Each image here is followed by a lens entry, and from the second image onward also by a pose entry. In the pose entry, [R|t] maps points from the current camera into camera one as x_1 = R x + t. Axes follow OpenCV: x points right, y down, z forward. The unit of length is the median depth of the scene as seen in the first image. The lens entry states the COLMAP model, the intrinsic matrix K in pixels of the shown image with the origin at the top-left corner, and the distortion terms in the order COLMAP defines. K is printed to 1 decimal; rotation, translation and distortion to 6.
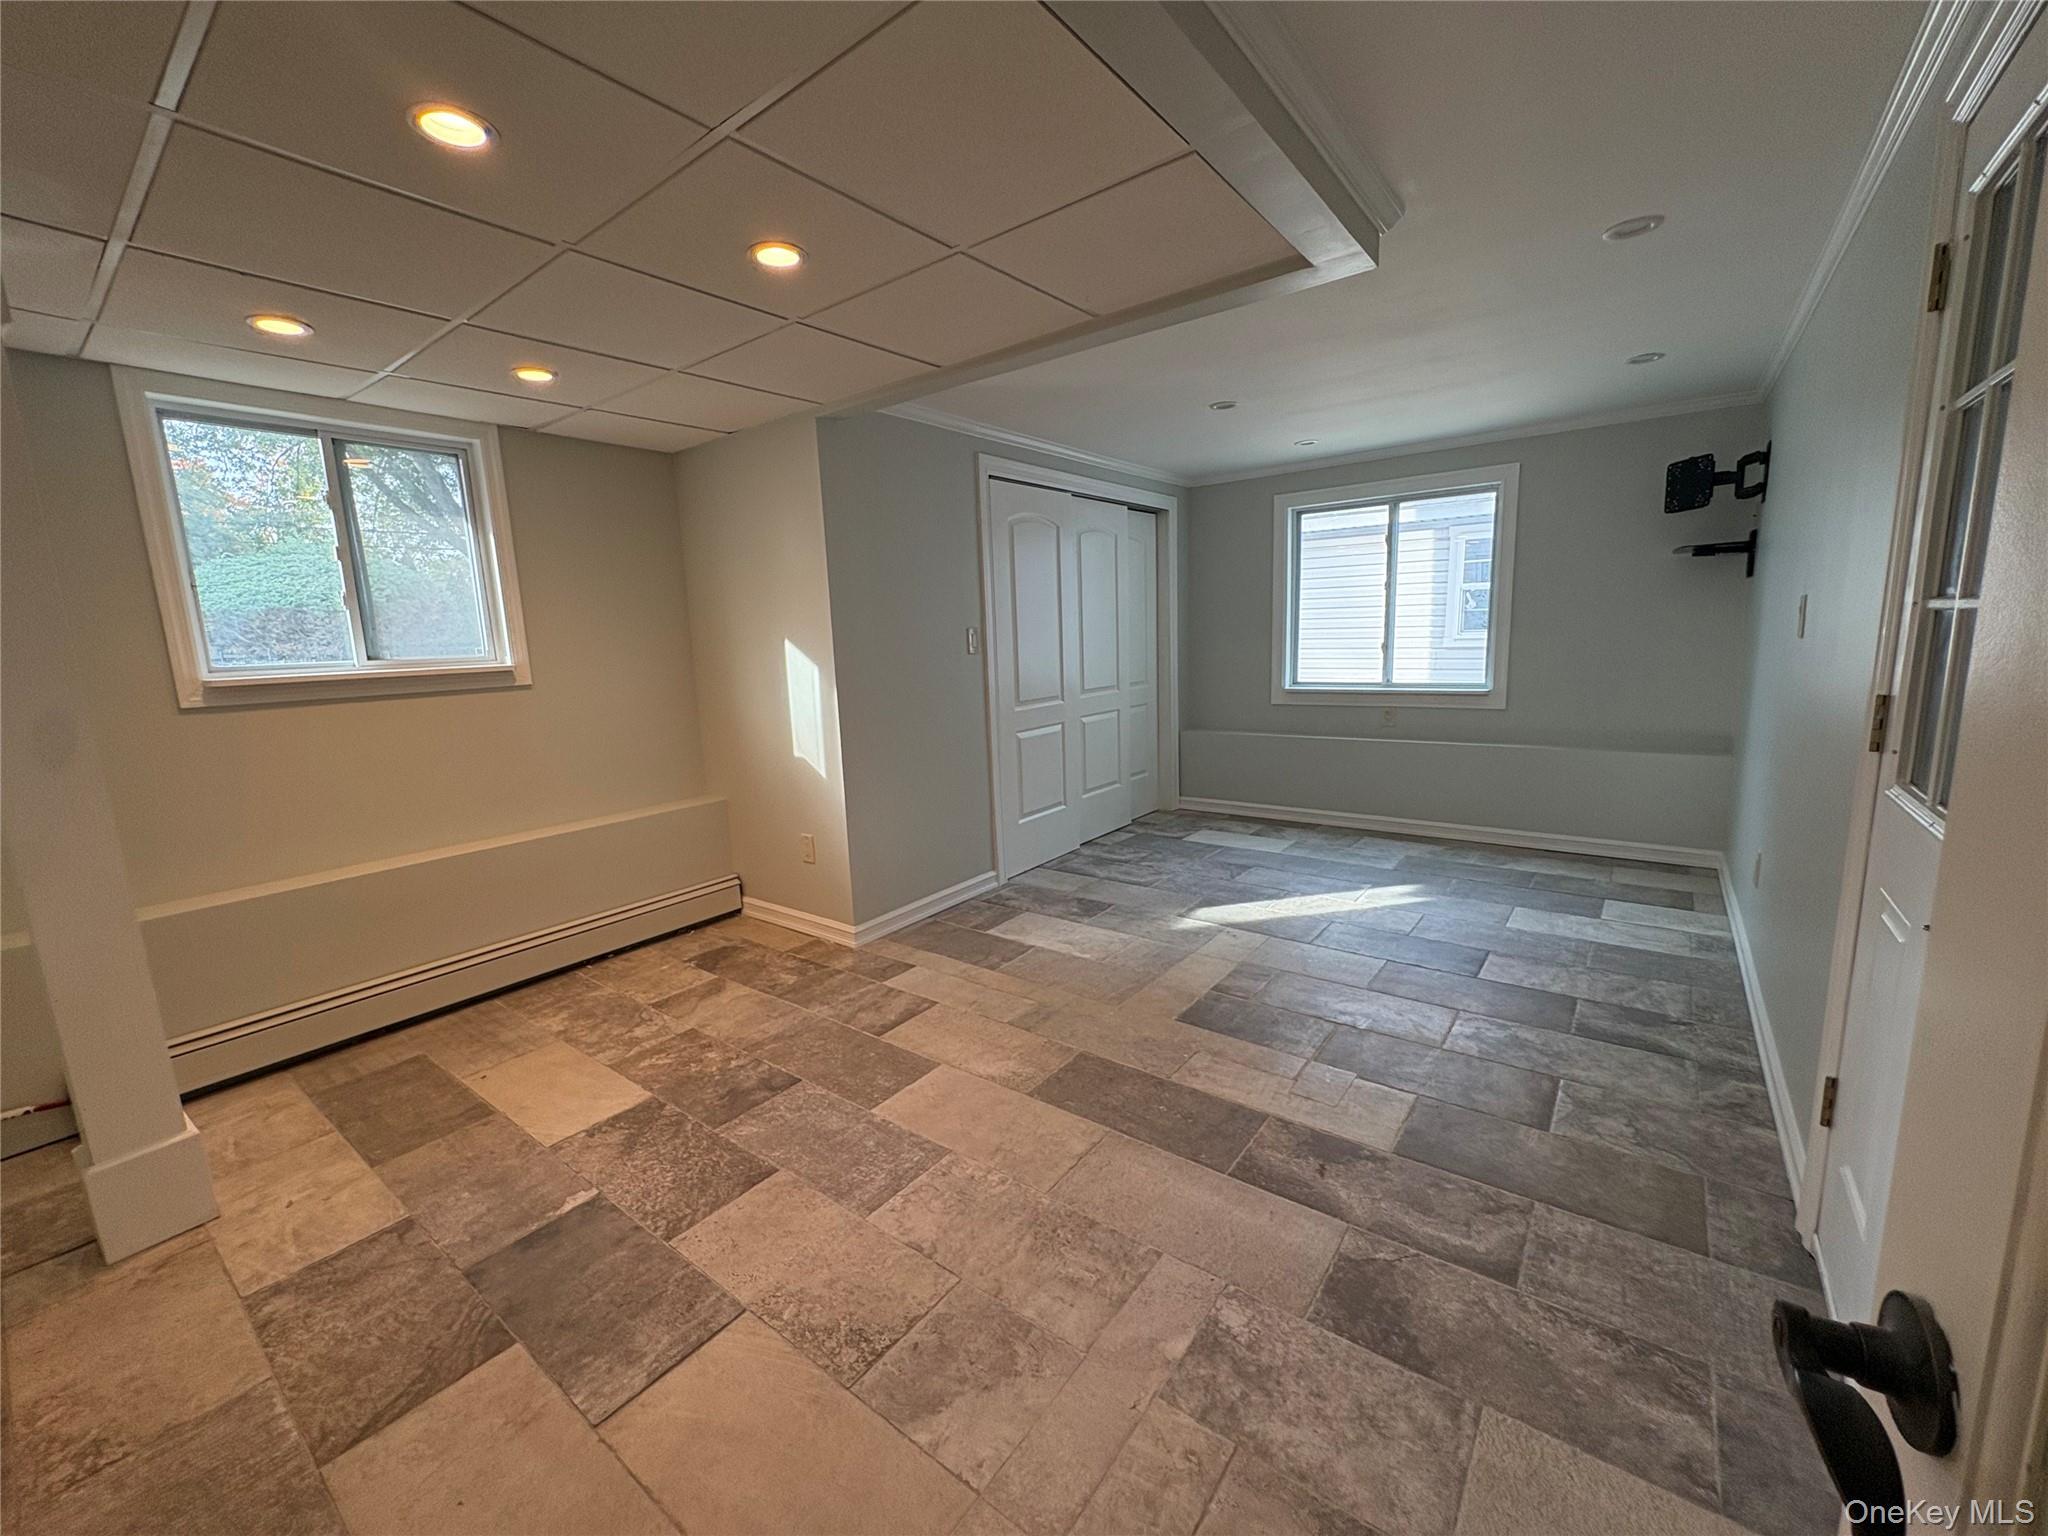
lens RADIAL K [[816.1, 0, 1023.0], [0, 816.1, 767.1], [0, 0, 1]] dist [0.001077, -0.000712]
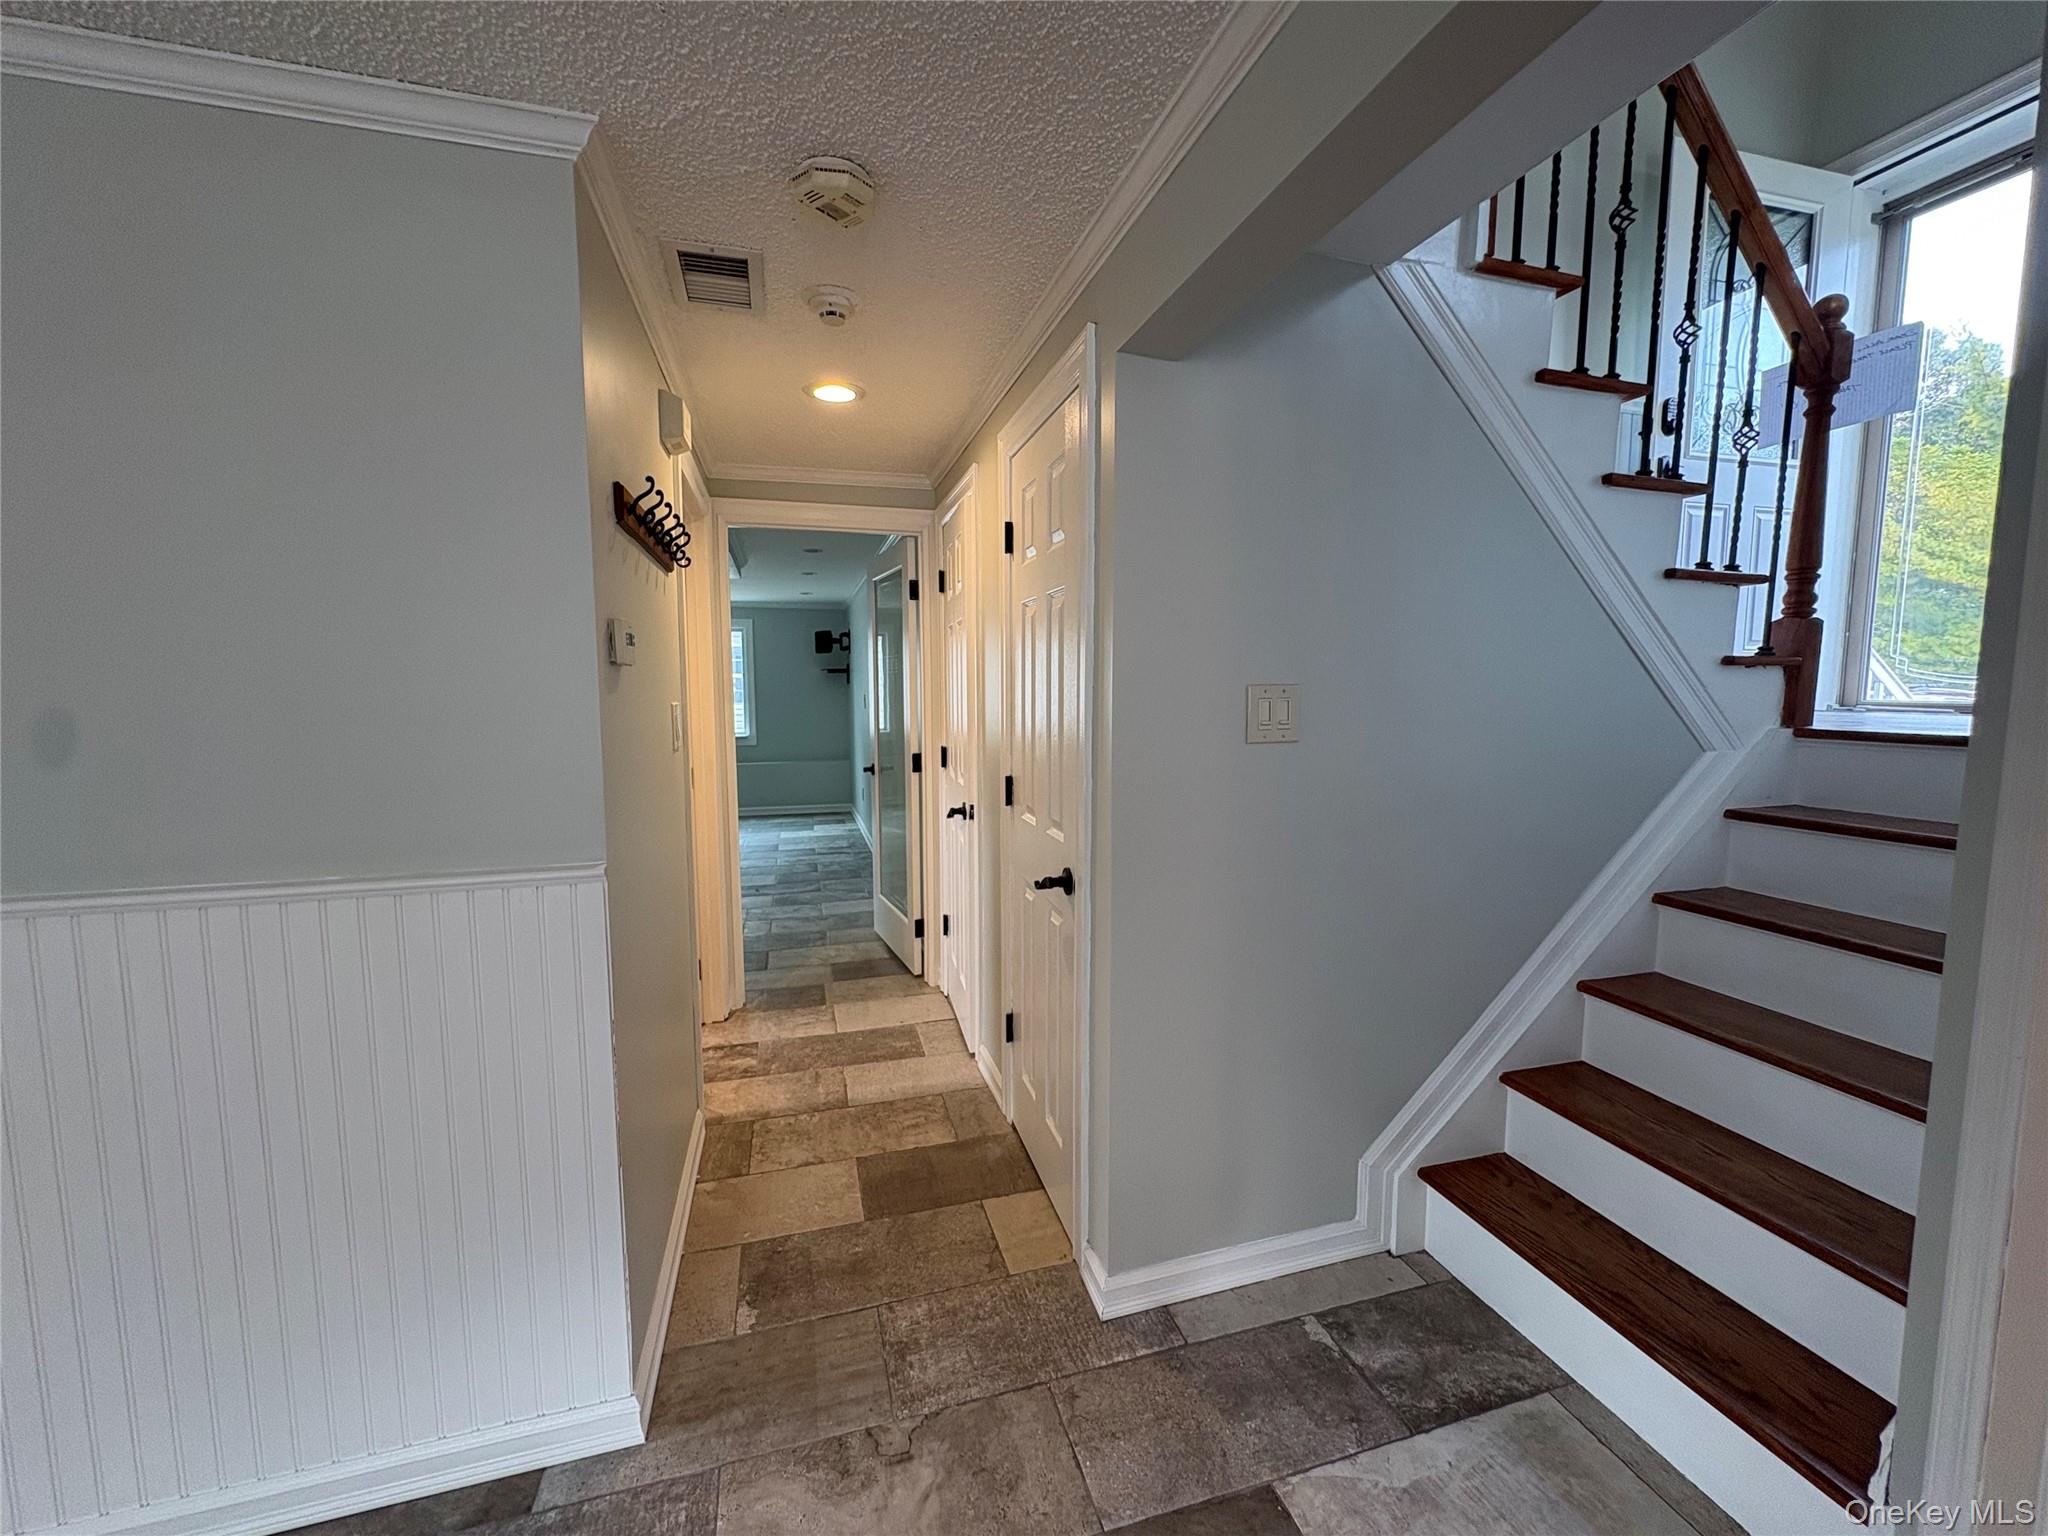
lens RADIAL K [[816.1, 0, 1026.8], [0, 816.1, 769.4], [0, 0, 1]] dist [0.001077, -0.000712]
pose [[0.593785, -0.042378, 0.803507, -0.723634], [0.112811, 0.993133, -0.030987, 0.147513], [-0.796677, 0.109044, 0.594488, -0.800968]]
